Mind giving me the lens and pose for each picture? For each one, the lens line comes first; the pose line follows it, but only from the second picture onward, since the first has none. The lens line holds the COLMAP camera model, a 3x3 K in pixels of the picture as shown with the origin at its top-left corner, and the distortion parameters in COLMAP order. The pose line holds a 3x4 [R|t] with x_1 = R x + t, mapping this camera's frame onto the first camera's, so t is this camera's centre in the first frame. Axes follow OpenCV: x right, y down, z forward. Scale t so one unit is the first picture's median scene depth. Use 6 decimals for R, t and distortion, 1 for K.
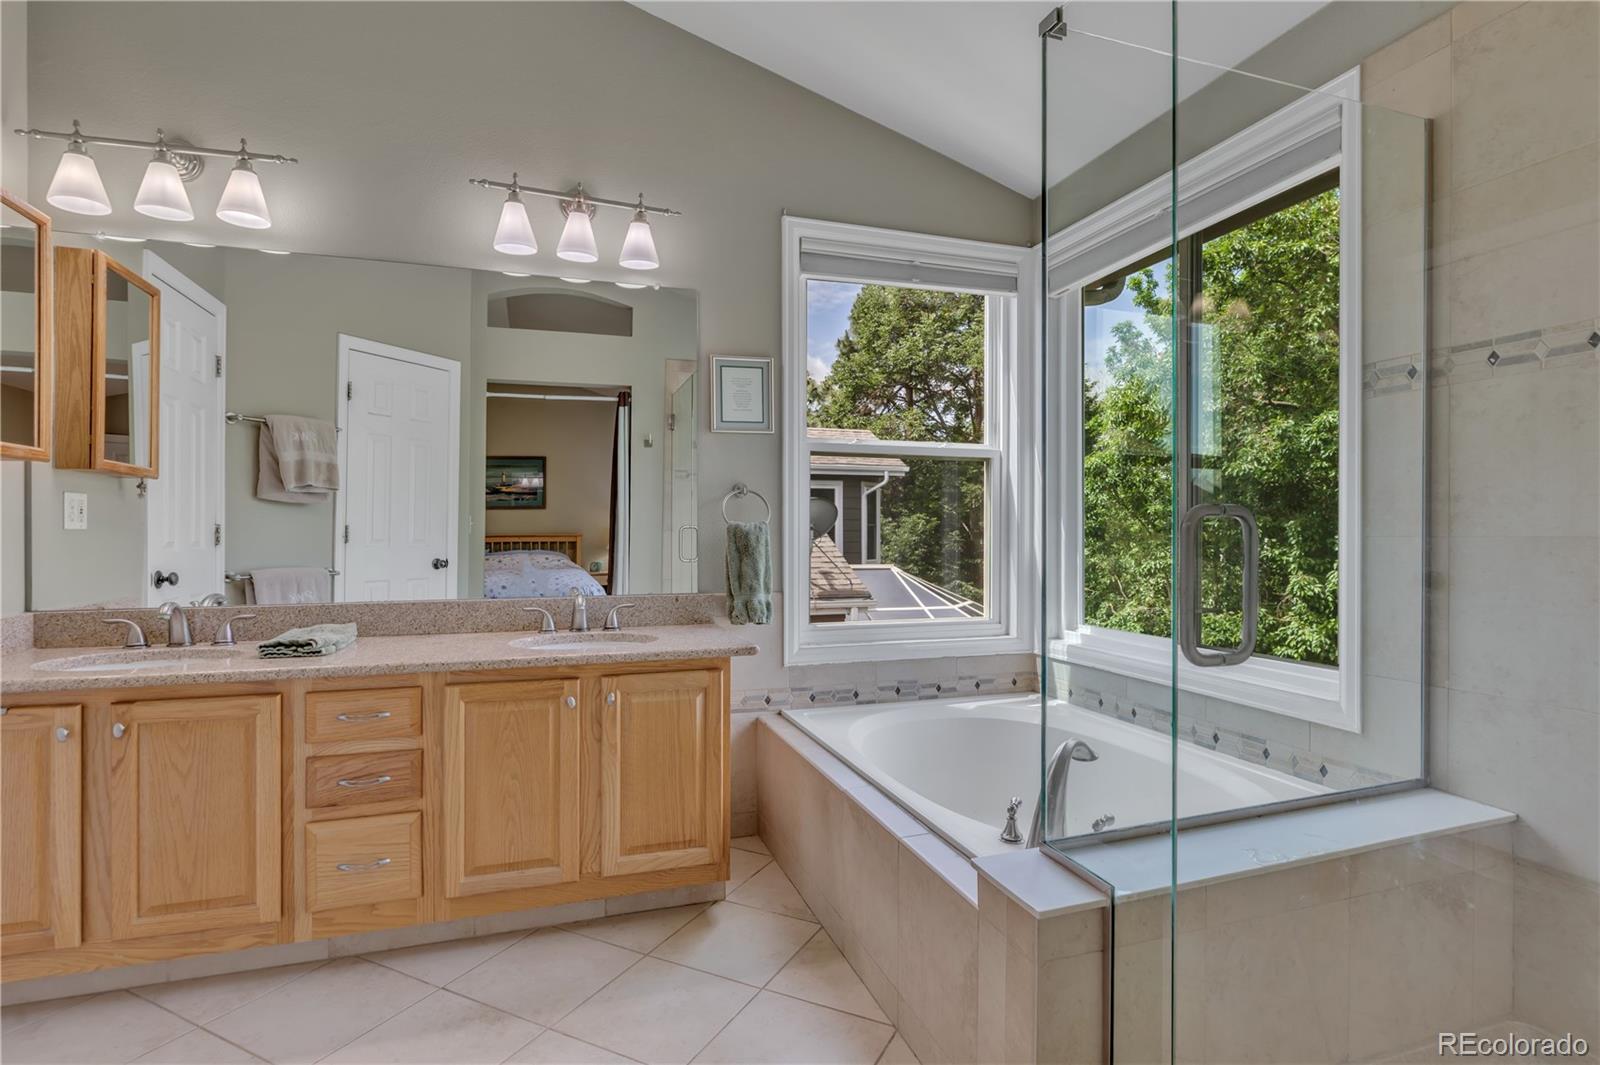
lens RADIAL K [[767.2, 0, 801.0], [0, 767.2, 529.3], [0, 0, 1]] dist [0.002583, 0.000654]
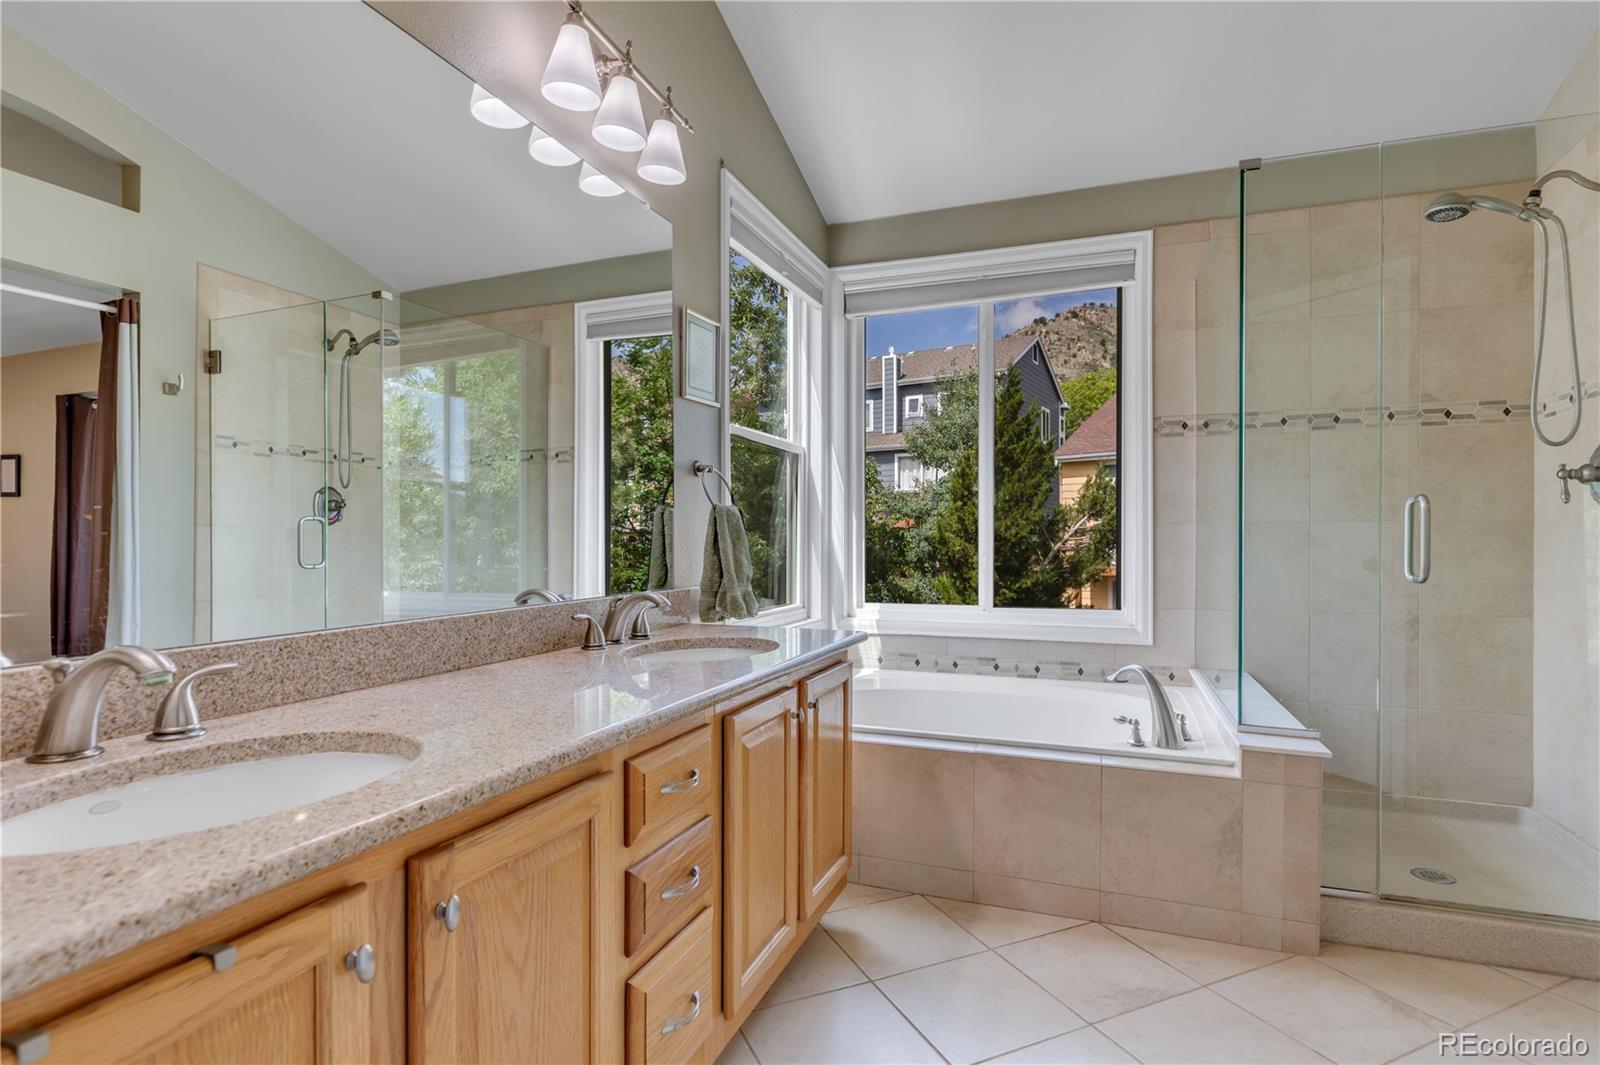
lens RADIAL K [[767.2, 0, 802.6], [0, 767.2, 547.6], [0, 0, 1]] dist [0.002583, 0.000654]
pose [[0.651480, -0.008100, 0.758622, -0.850659], [0.000936, 0.999951, 0.009872, 0.038095], [-0.758665, -0.005722, 0.651456, 0.442355]]
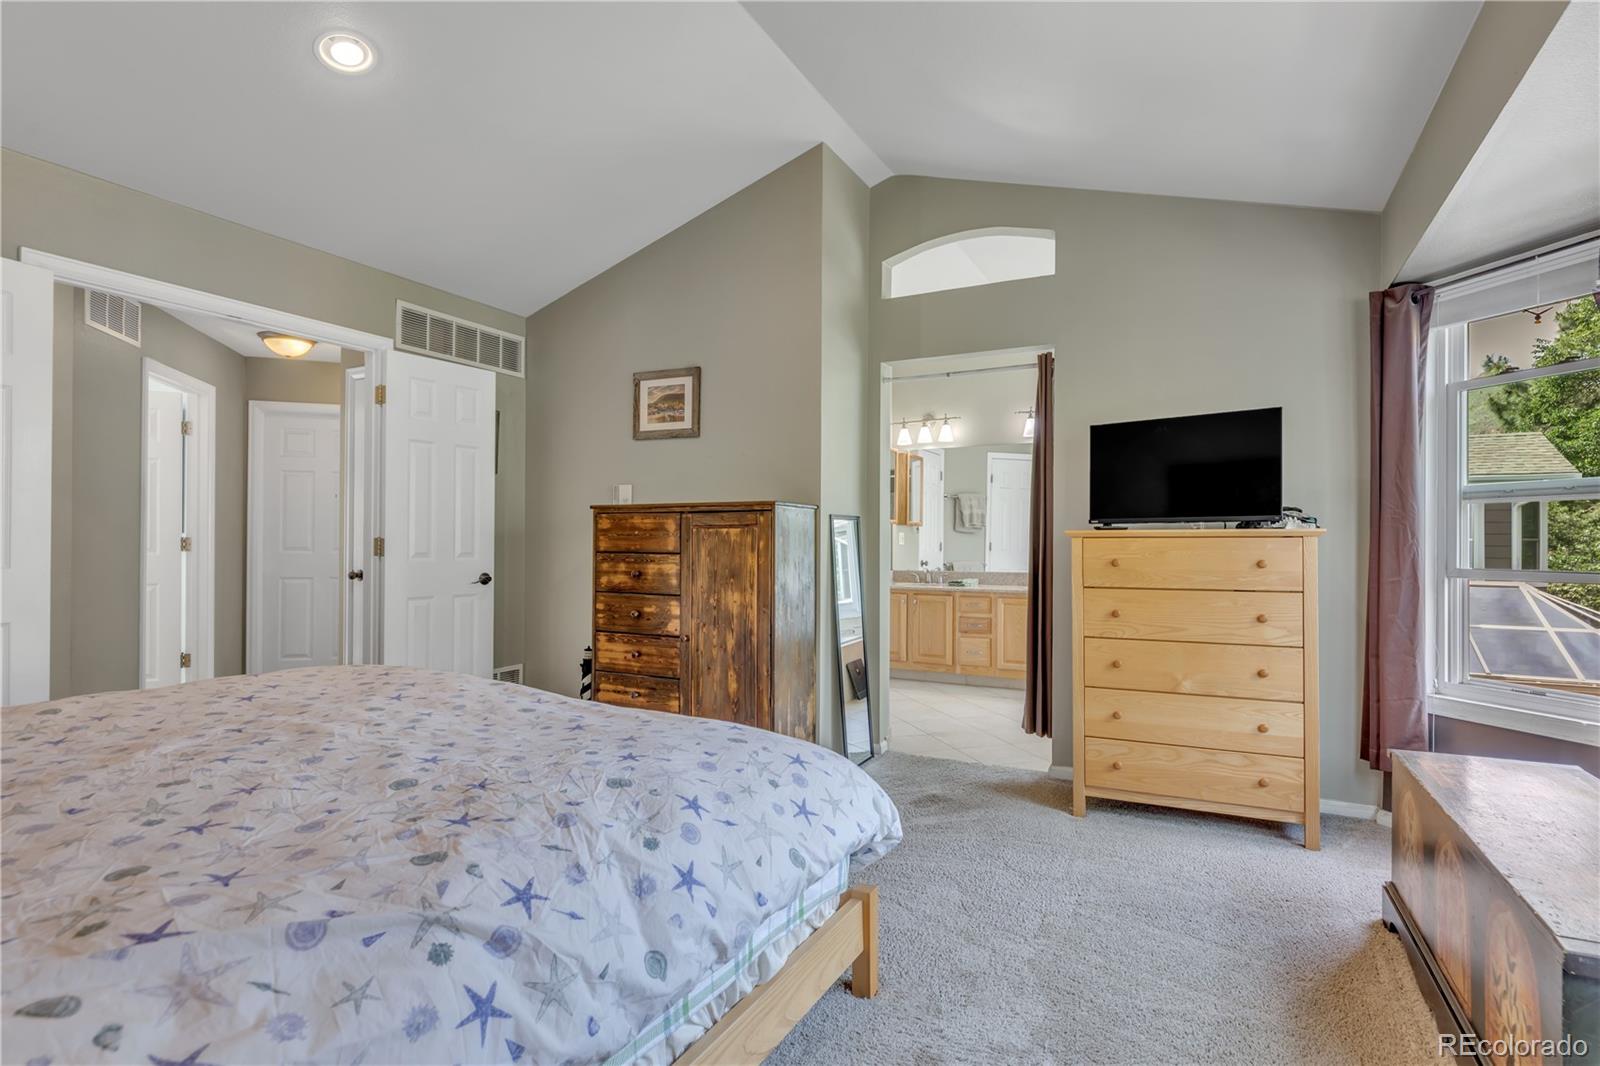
lens RADIAL K [[767.2, 0, 806.1], [0, 767.2, 538.5], [0, 0, 1]] dist [0.002583, 0.000654]
pose [[0.666993, 0.000151, -0.745064, 1.104352], [-0.003420, 0.999990, -0.002859, -0.012748], [0.745056, 0.004454, 0.666987, -1.353035]]
